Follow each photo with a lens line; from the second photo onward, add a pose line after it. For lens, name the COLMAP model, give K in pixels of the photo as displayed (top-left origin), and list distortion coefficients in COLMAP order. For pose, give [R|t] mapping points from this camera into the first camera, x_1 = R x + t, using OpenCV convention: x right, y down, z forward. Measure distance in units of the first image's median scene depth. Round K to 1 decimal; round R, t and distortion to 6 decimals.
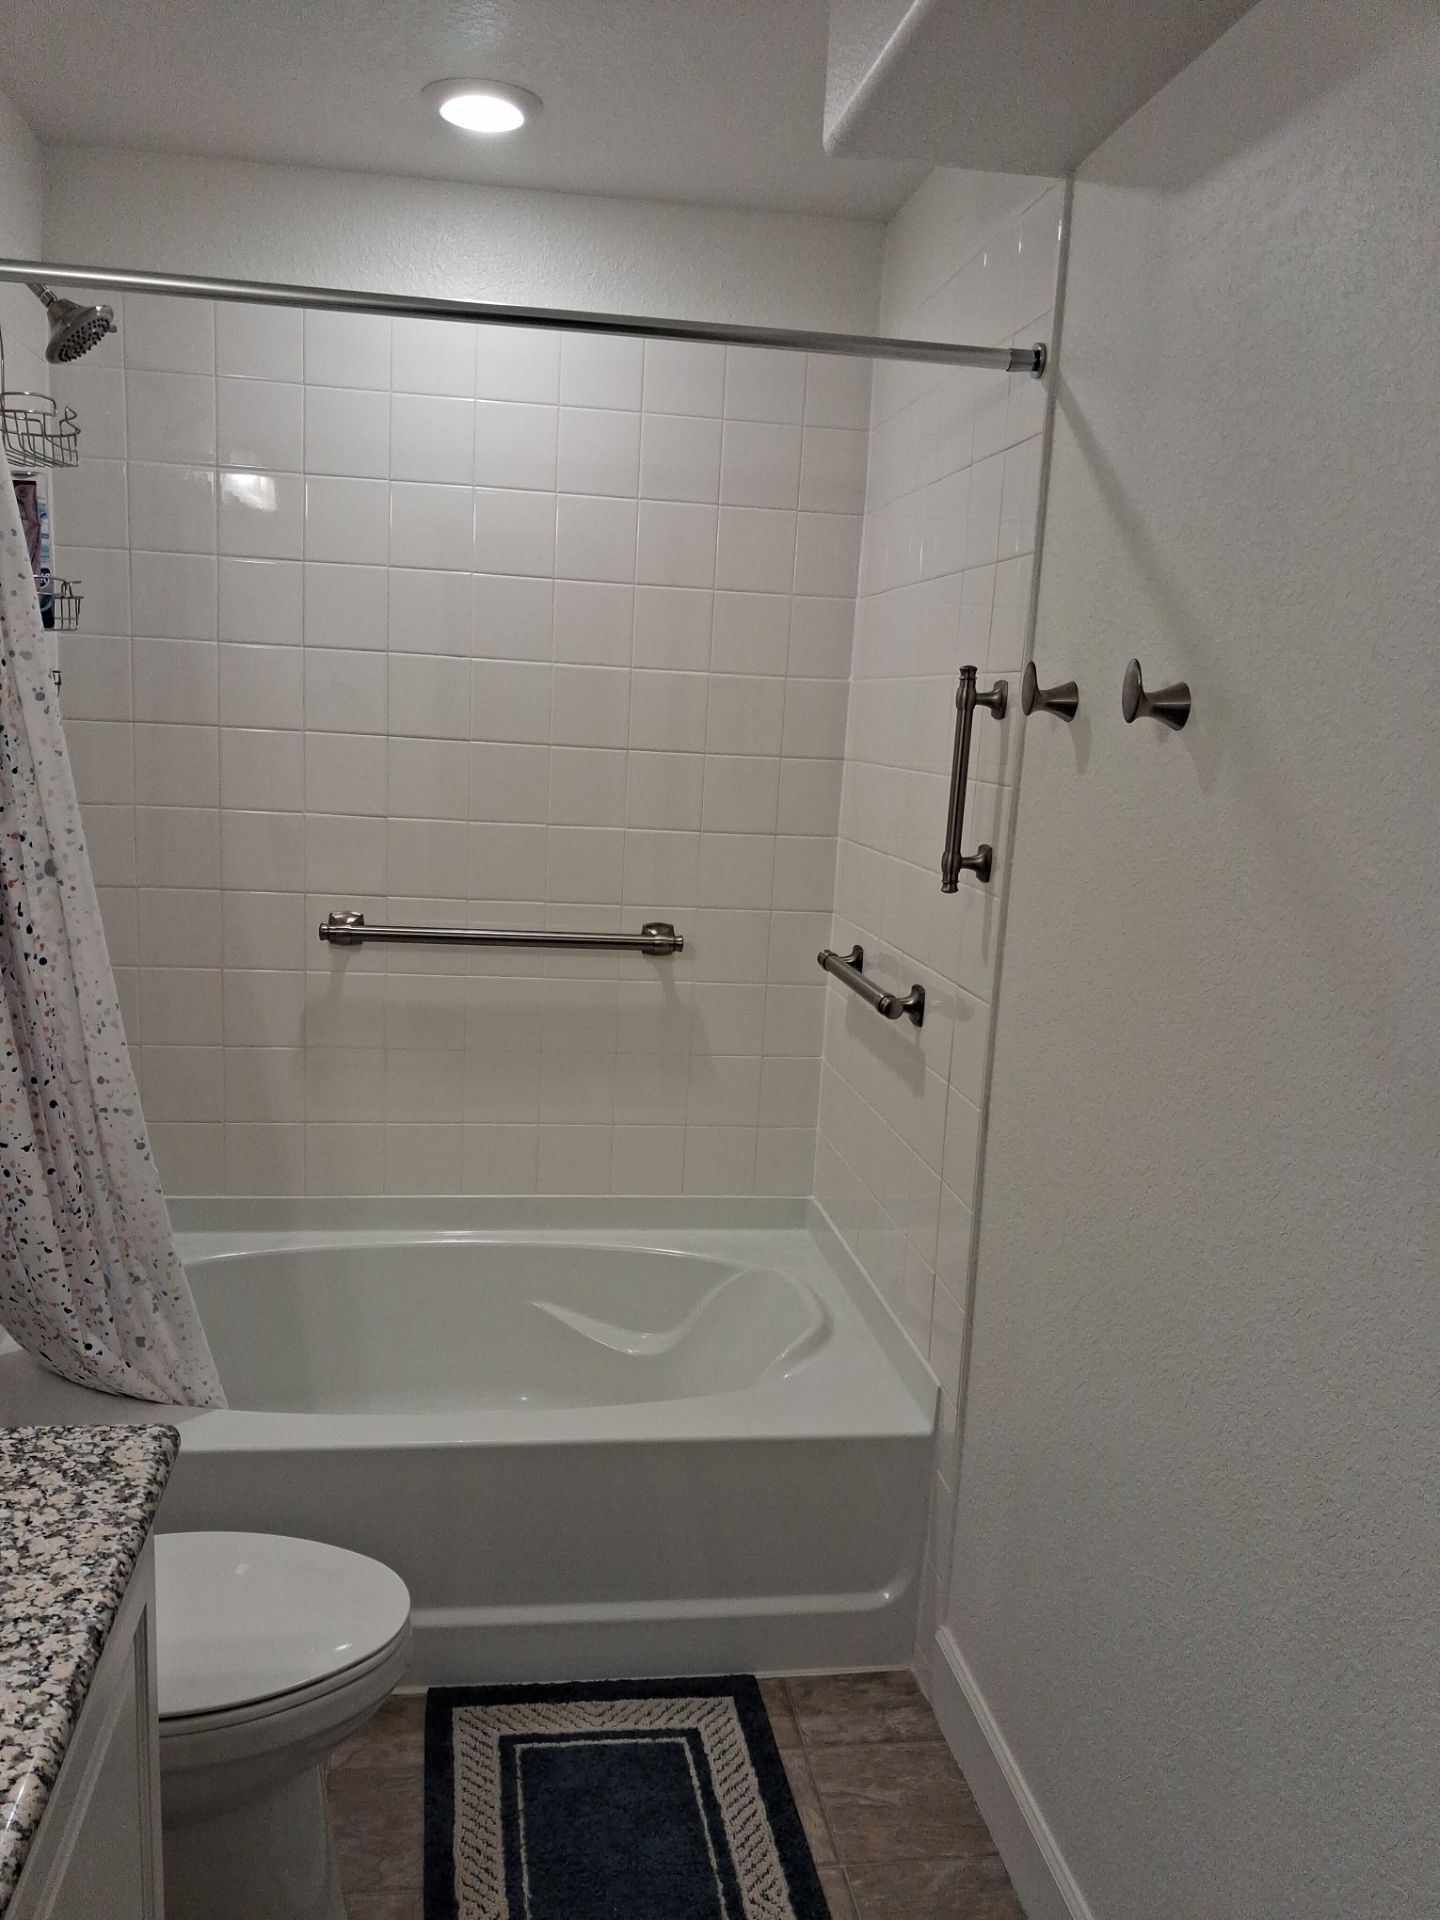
lens RADIAL K [[1500.7, 0, 710.9], [0, 1500.7, 962.0], [0, 0, 1]] dist [0.065754, -0.066143]
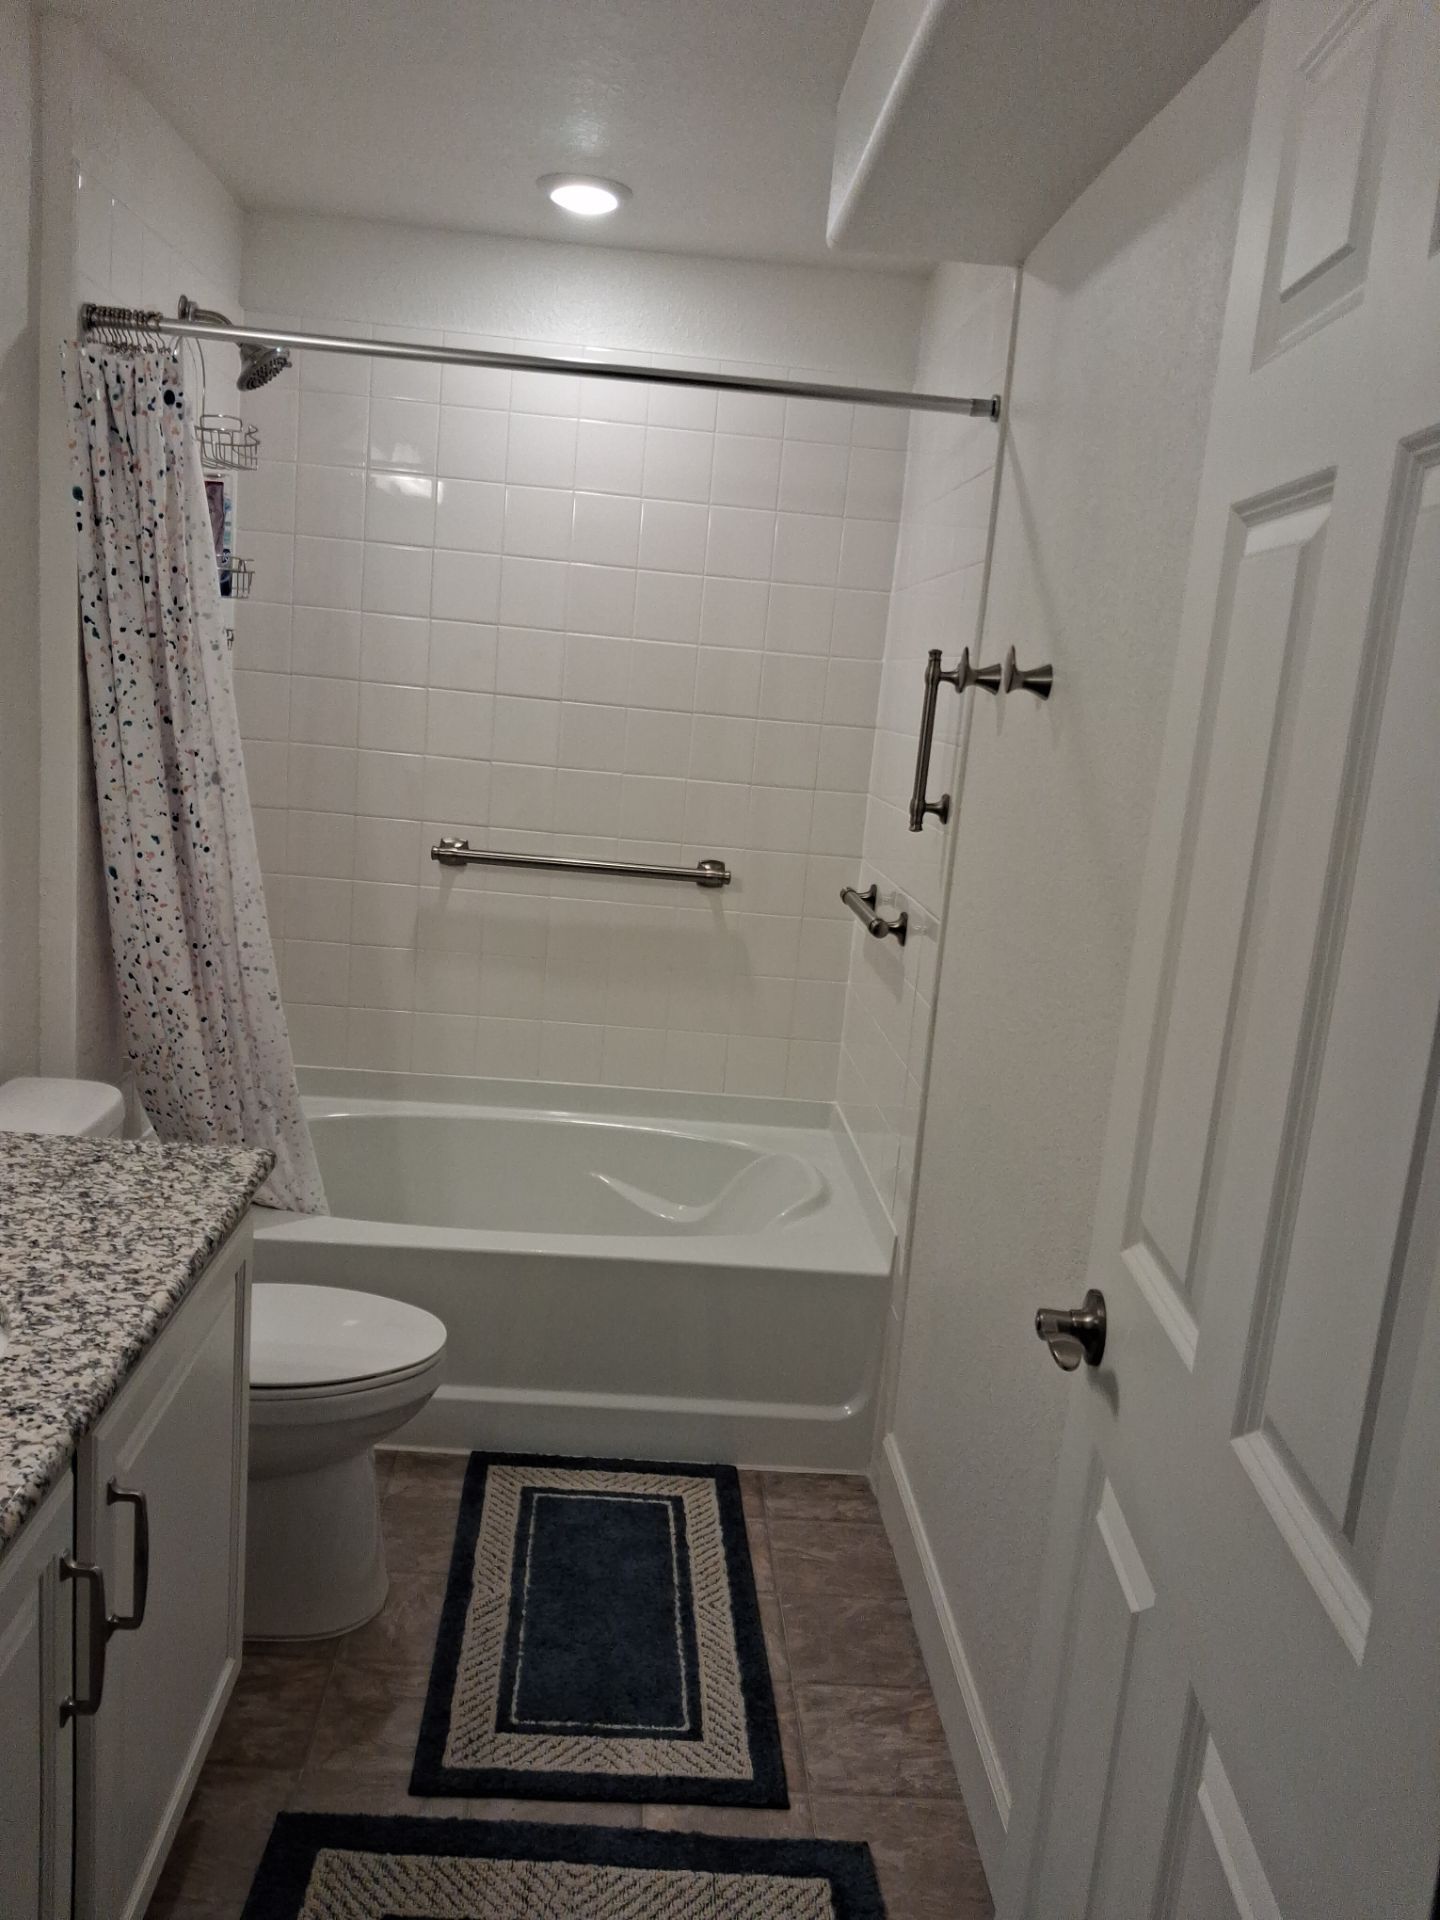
lens RADIAL K [[1473.9, 0, 723.3], [0, 1473.9, 907.2], [0, 0, 1]] dist [0.211828, -0.491657]
pose [[0.994881, 0.048317, -0.088755, 0.110820], [-0.050365, 0.998511, -0.020976, 0.049658], [0.087610, 0.025339, 0.995833, -0.229708]]
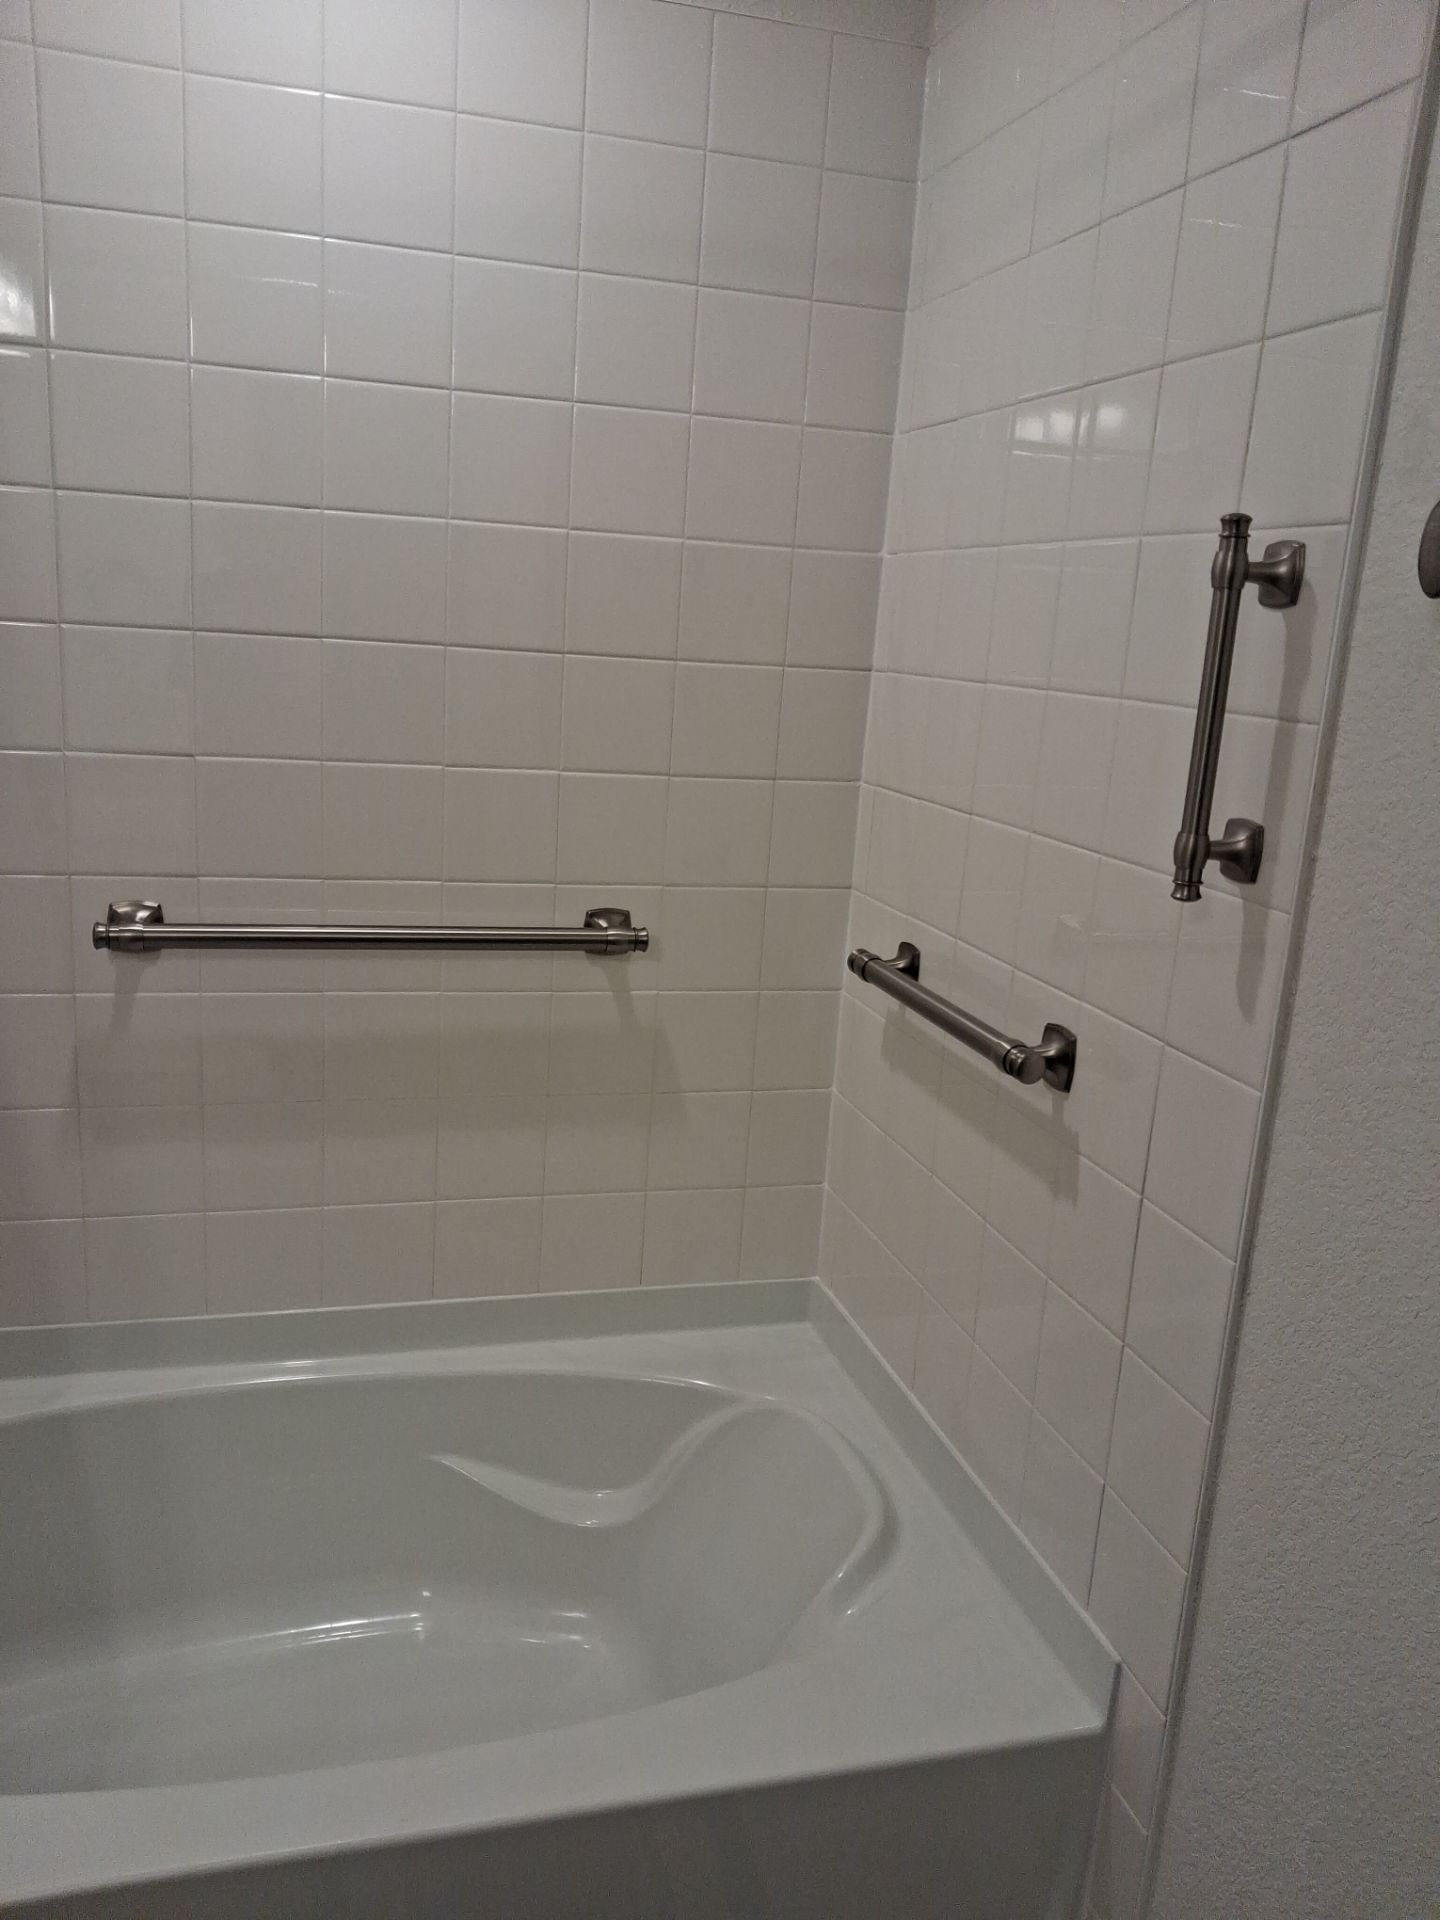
lens RADIAL K [[1532.5, 0, 720.0], [0, 1532.5, 960.0], [0, 0, 1]] dist [0.002402, -0.004206]
pose [[0.992701, -0.017153, 0.119379, -0.094644], [0.010227, 0.998242, 0.058387, -0.059618], [-0.120171, -0.056740, 0.991130, 0.415002]]
